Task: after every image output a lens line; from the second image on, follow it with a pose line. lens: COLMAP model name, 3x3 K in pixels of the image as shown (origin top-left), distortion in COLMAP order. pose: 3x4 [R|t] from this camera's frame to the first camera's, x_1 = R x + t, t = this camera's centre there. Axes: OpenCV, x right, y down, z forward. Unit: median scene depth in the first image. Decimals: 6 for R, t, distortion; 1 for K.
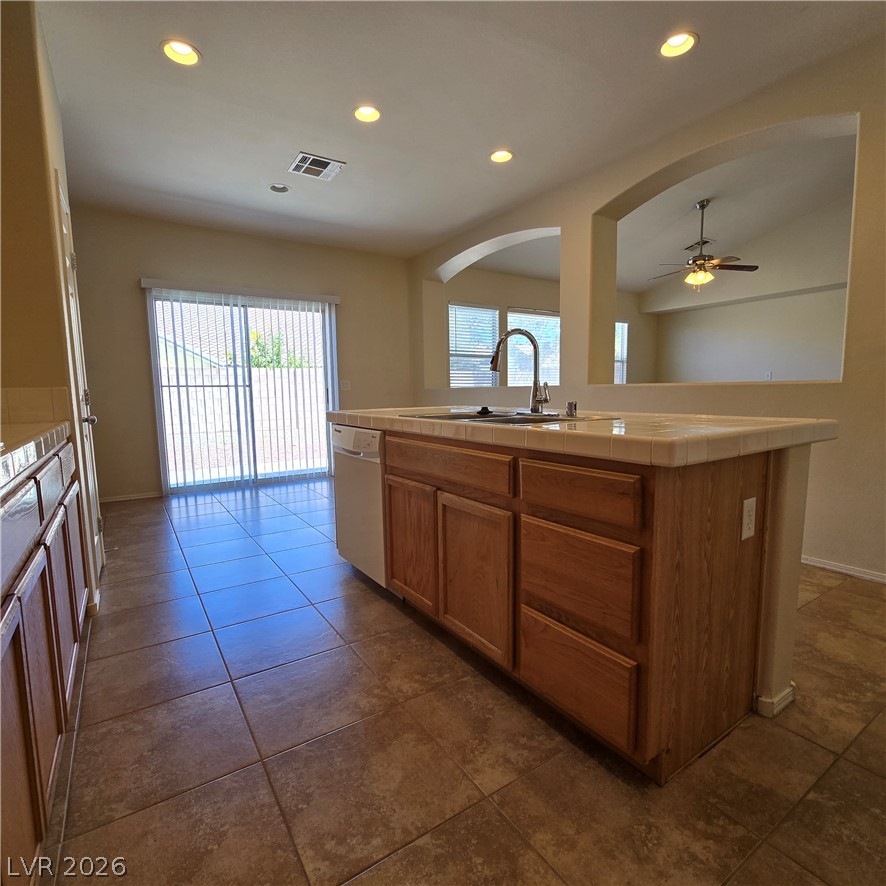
lens RADIAL K [[482.7, 0, 435.8], [0, 482.7, 448.4], [0, 0, 1]] dist [-0.003154, -0.000231]
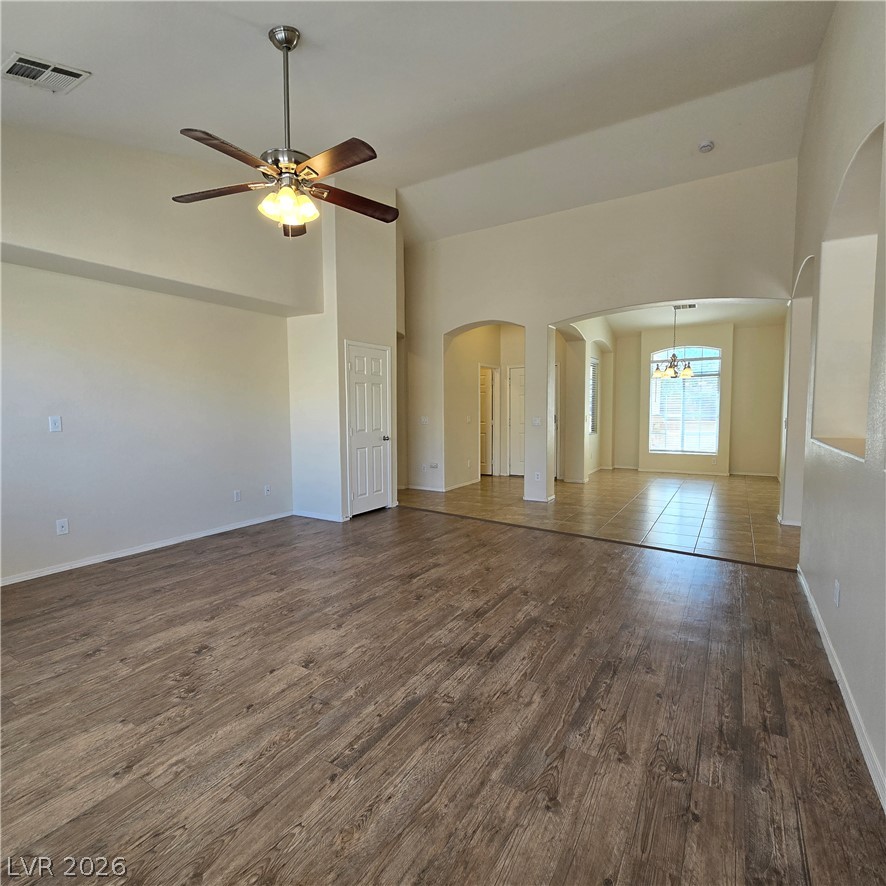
lens RADIAL K [[482.7, 0, 441.5], [0, 482.7, 444.5], [0, 0, 1]] dist [-0.003154, -0.000231]
pose [[-0.428924, -0.051864, 0.901851, 0.195172], [0.119689, 0.986286, 0.113644, -0.415884], [-0.895376, 0.156686, -0.416834, 2.605857]]
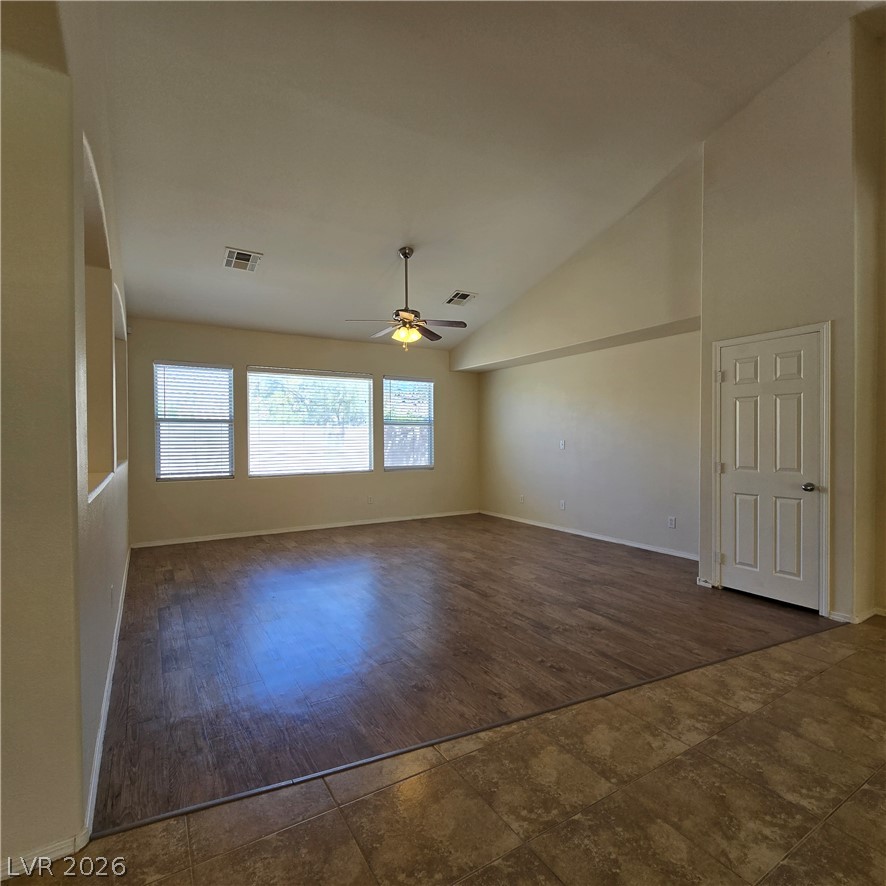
lens RADIAL K [[482.7, 0, 436.0], [0, 482.7, 443.5], [0, 0, 1]] dist [-0.003154, -0.000231]
pose [[0.999268, 0.007432, -0.037525, 1.513322], [-0.011468, 0.994027, -0.108530, -0.164138], [0.036494, 0.108881, 0.993385, 0.401368]]
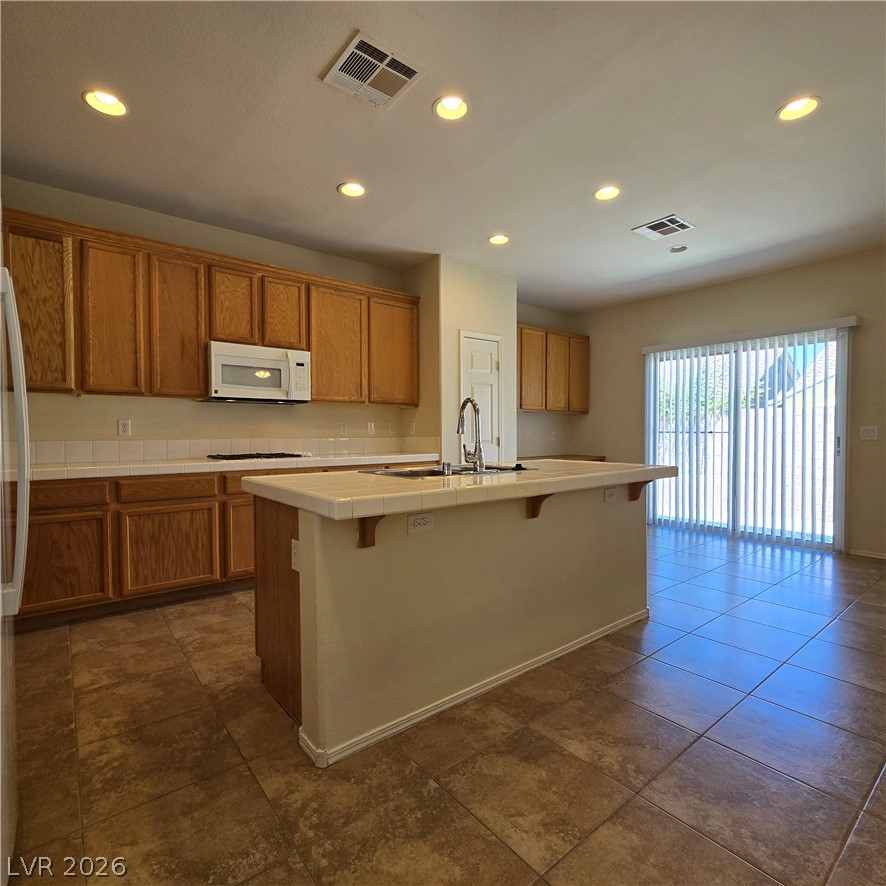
lens RADIAL K [[482.7, 0, 436.4], [0, 482.7, 444.2], [0, 0, 1]] dist [-0.003154, -0.000231]
pose [[0.088643, 0.036042, -0.995411, 1.102294], [-0.116917, 0.992813, 0.025536, -0.128705], [0.989178, 0.114117, 0.092220, 0.680148]]
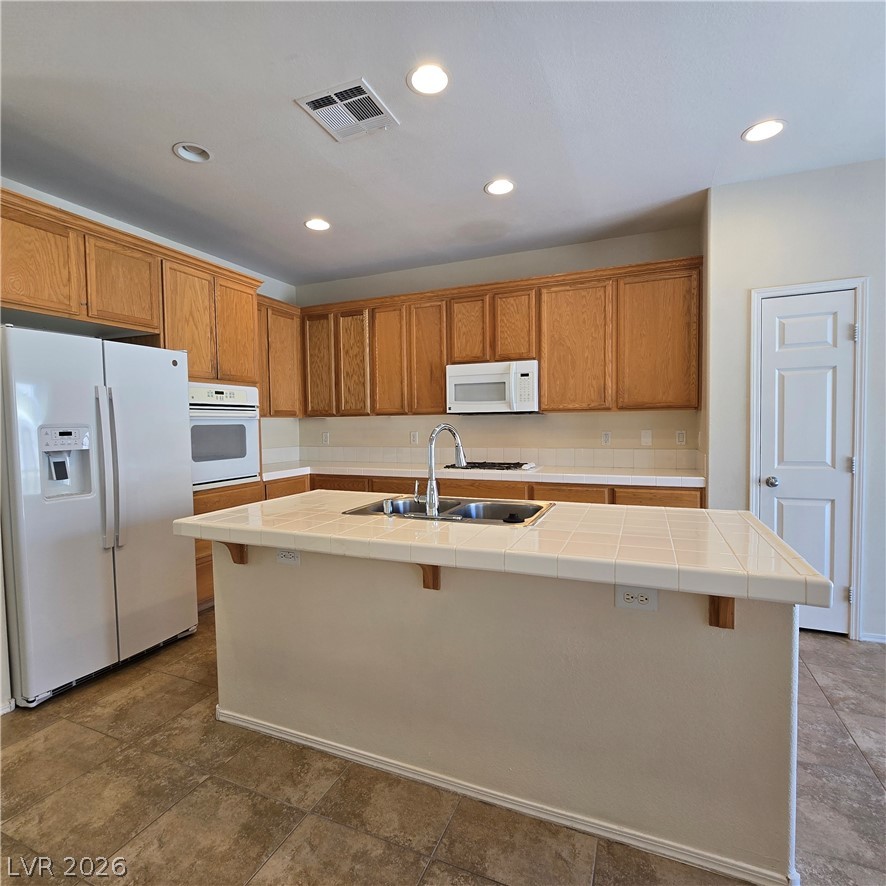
lens RADIAL K [[482.7, 0, 439.1], [0, 482.7, 444.9], [0, 0, 1]] dist [-0.003154, -0.000231]
pose [[-0.832171, 0.048914, -0.552358, 0.589384], [-0.042501, 0.987546, 0.151484, -0.291245], [0.552888, 0.149536, -0.819728, 1.477588]]
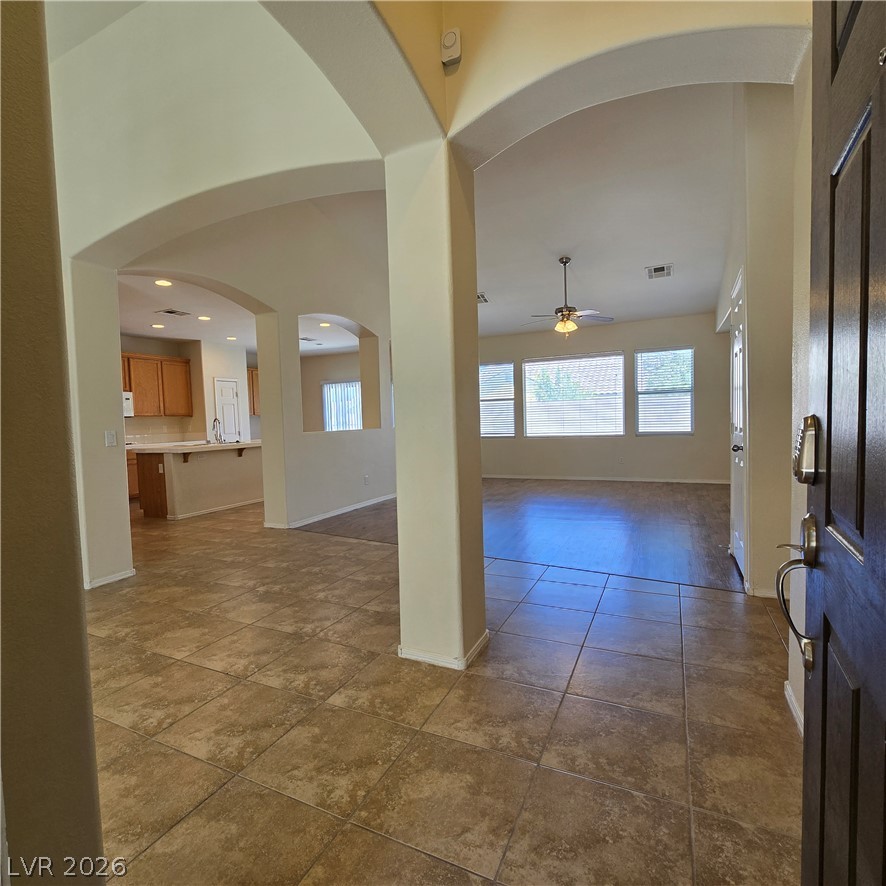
lens RADIAL K [[482.7, 0, 439.1], [0, 482.7, 448.6], [0, 0, 1]] dist [-0.003154, -0.000231]
pose [[0.520473, 0.045870, -0.852645, 3.219650], [-0.076618, 0.997037, 0.006869, -0.146119], [0.850434, 0.061753, 0.522445, 0.469715]]
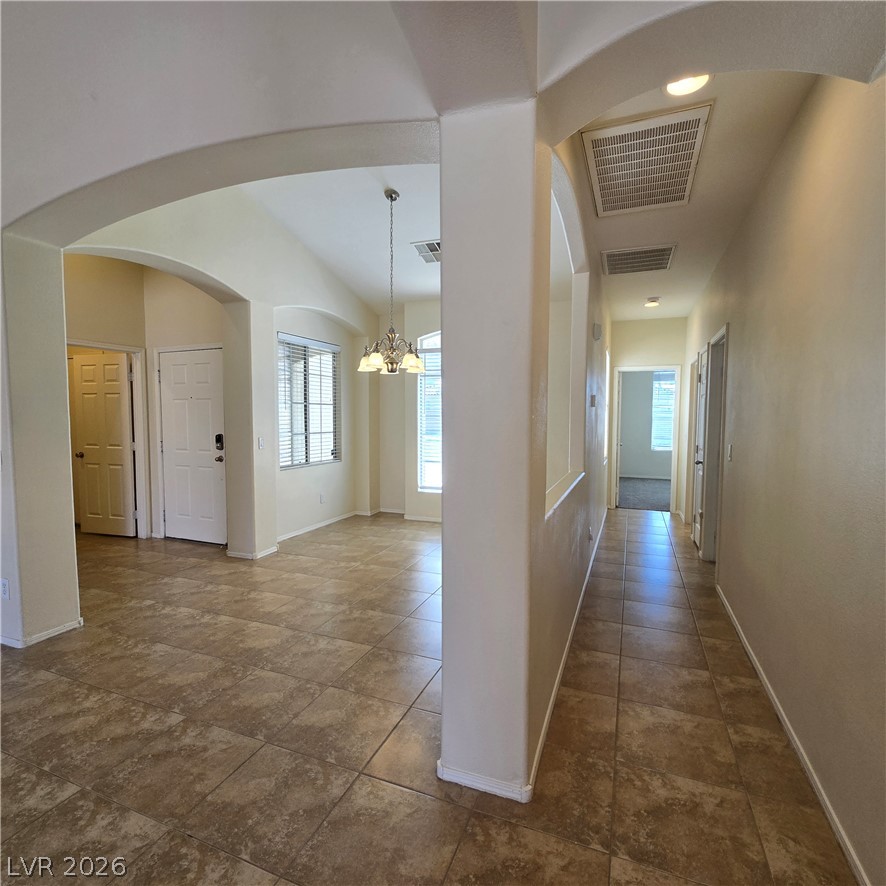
lens RADIAL K [[482.7, 0, 442.4], [0, 482.7, 450.5], [0, 0, 1]] dist [-0.003154, -0.000231]
pose [[-0.579412, -0.052413, 0.813348, 0.849376], [0.098352, 0.986141, 0.133612, -0.247649], [-0.809079, 0.157411, -0.566227, 0.805803]]
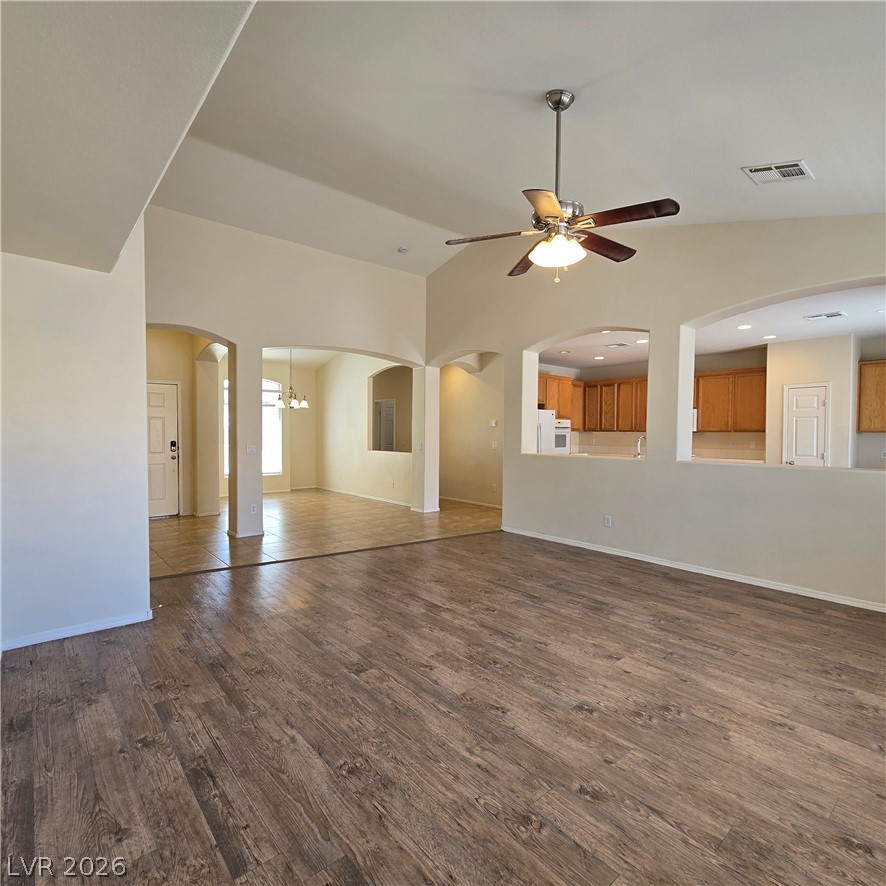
lens RADIAL K [[482.7, 0, 437.4], [0, 482.7, 439.4], [0, 0, 1]] dist [-0.003154, -0.000231]
pose [[-0.992186, 0.006851, -0.124576, 1.726823], [-0.010009, 0.990903, 0.134209, -0.561038], [0.124362, 0.134407, -0.983091, 3.514733]]
